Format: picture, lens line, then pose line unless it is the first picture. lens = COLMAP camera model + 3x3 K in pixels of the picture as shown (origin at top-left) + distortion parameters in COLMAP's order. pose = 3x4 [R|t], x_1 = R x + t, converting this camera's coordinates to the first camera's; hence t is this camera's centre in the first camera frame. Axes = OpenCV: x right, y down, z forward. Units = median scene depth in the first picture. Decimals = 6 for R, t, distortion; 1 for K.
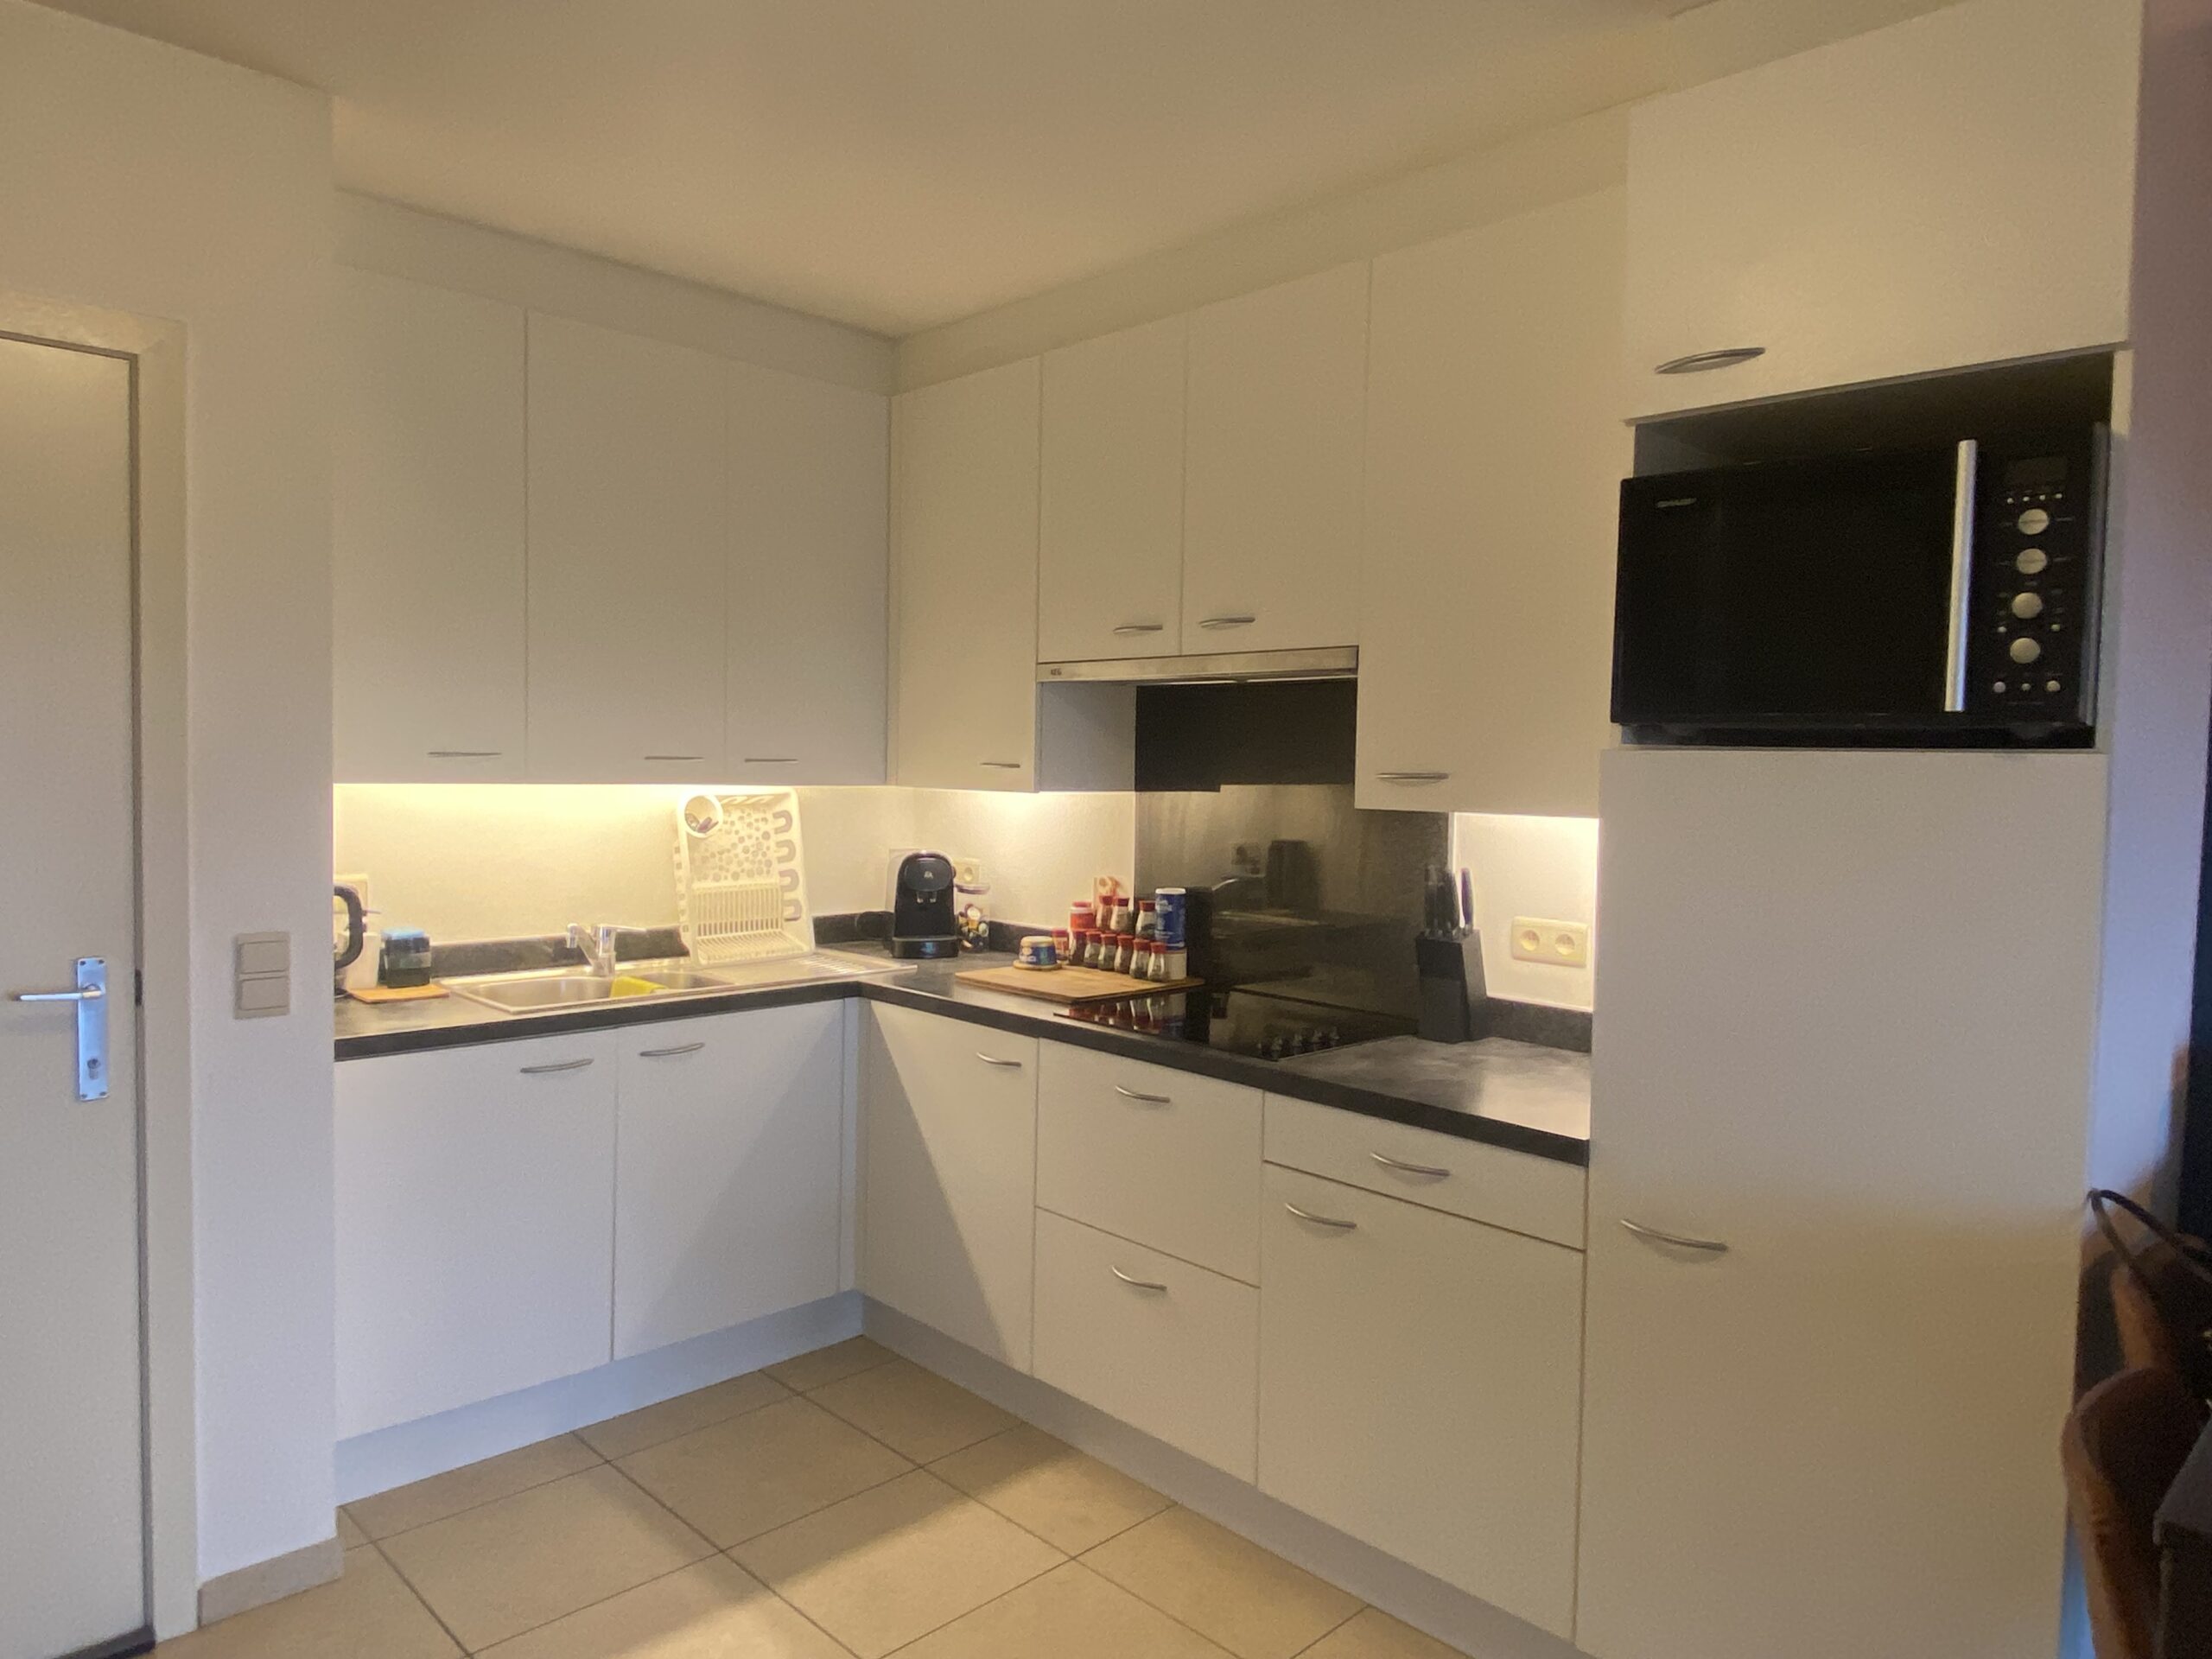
lens RADIAL K [[1403.1, 0, 1106.0], [0, 1403.1, 829.5], [0, 0, 1]] dist [-0.000390, 0.000025]
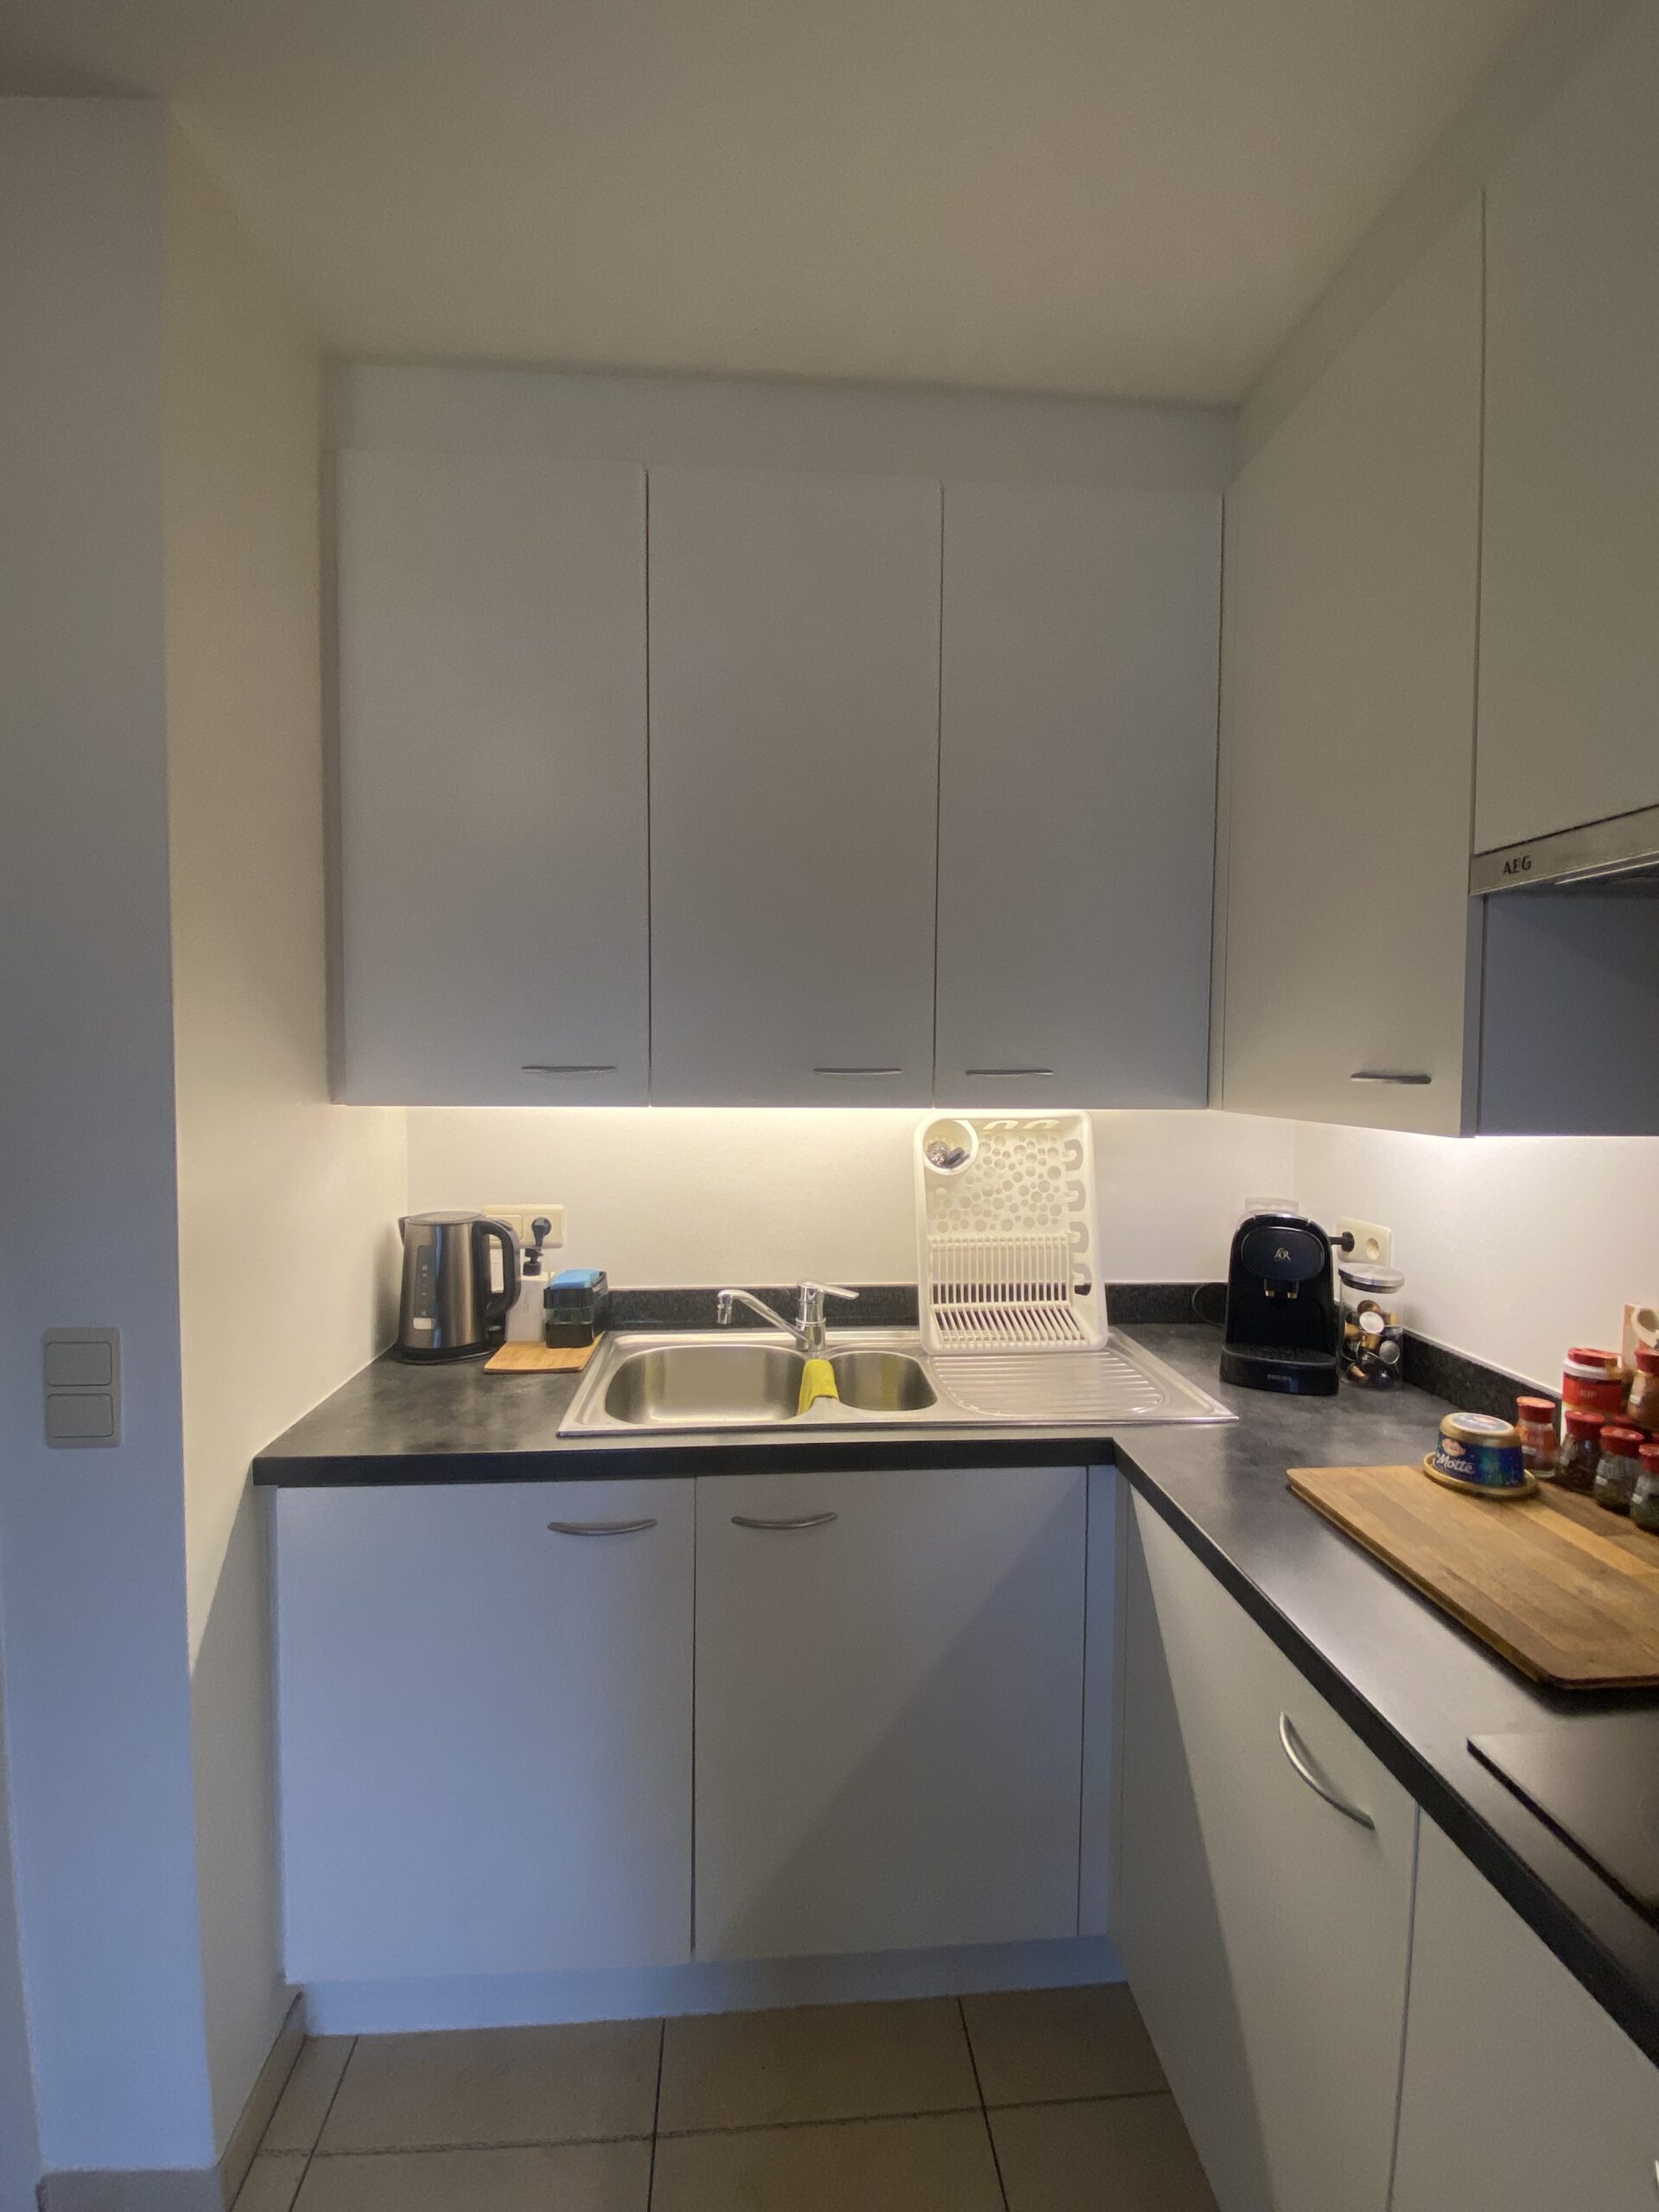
lens RADIAL K [[991.4, 0, 829.5], [0, 991.4, 1106.0], [0, 0, 1]] dist [0.037135, -0.026621]
pose [[0.769342, 0.017038, -0.638609, -0.000131], [-0.024227, 0.999703, -0.002516, -0.027370], [0.638377, 0.017407, 0.769527, 0.543070]]
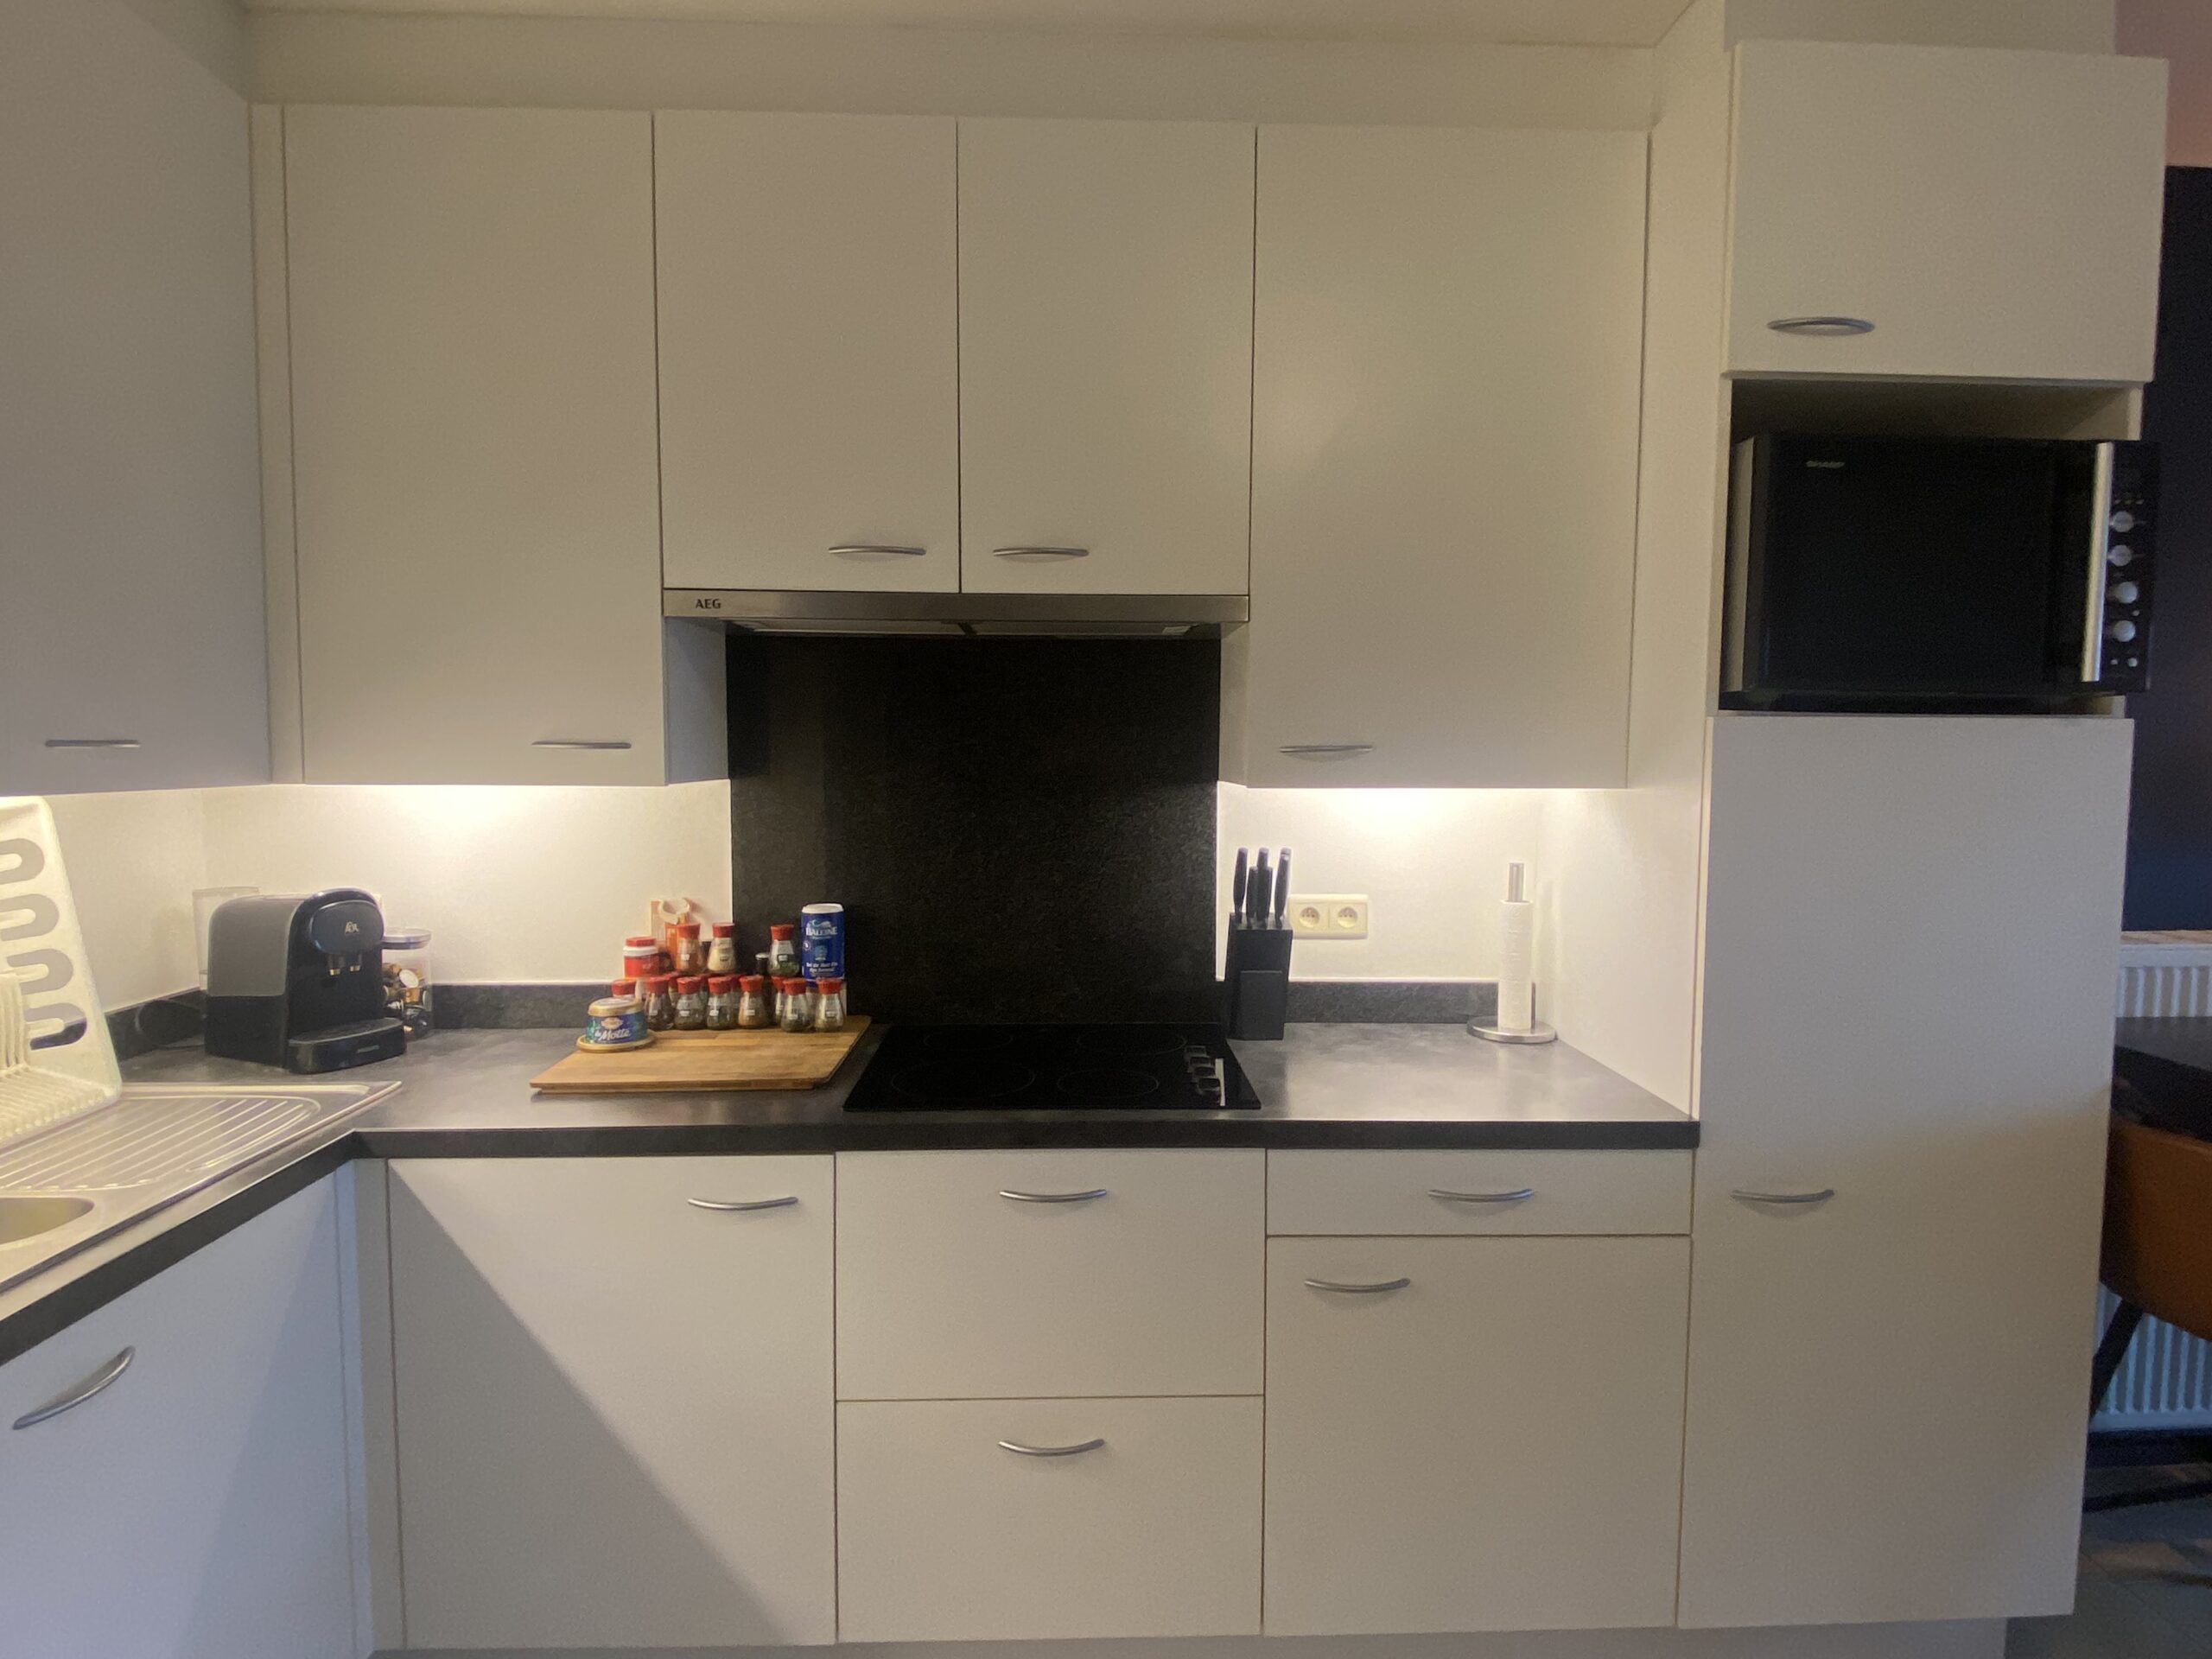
lens RADIAL K [[1169.8, 0, 1106.0], [0, 1169.8, 829.5], [0, 0, 1]] dist [0.045597, -0.059254]
pose [[0.669490, -0.067114, 0.739783, -0.287917], [0.045232, 0.997745, 0.049582, -0.021058], [-0.741442, 0.000267, 0.671017, 0.421201]]
